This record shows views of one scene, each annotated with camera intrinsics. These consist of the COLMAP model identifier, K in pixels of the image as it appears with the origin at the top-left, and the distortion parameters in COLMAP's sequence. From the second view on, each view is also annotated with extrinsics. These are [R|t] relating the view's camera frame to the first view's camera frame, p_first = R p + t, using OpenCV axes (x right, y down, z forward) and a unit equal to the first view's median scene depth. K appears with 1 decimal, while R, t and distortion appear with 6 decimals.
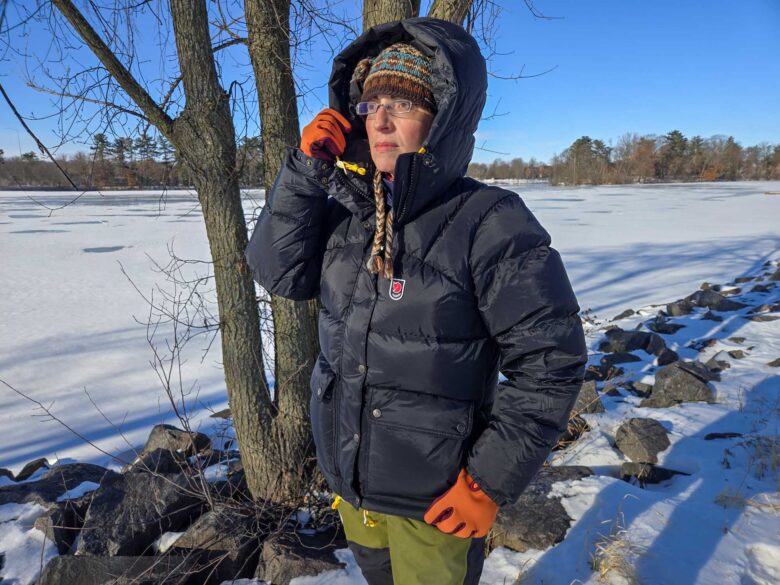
lens RADIAL K [[519.1, 0, 390.5], [0, 519.1, 289.4], [0, 0, 1]] dist [0.027578, -0.003589]
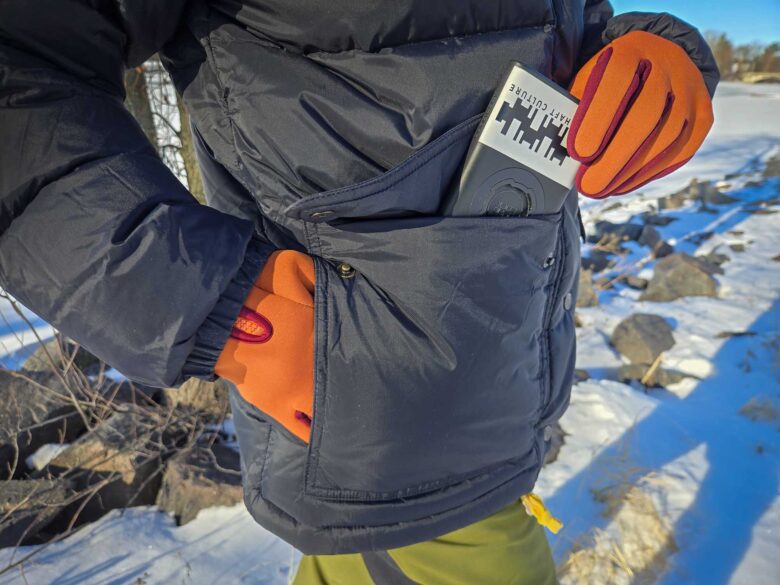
lens RADIAL K [[519.1, 0, 389.9], [0, 519.1, 293.4], [0, 0, 1]] dist [0.027578, -0.003589]
pose [[0.998651, 0.019905, 0.047966, 0.029849], [-0.029233, 0.978861, 0.202425, 0.065395], [-0.042923, -0.203554, 0.978122, 0.235240]]
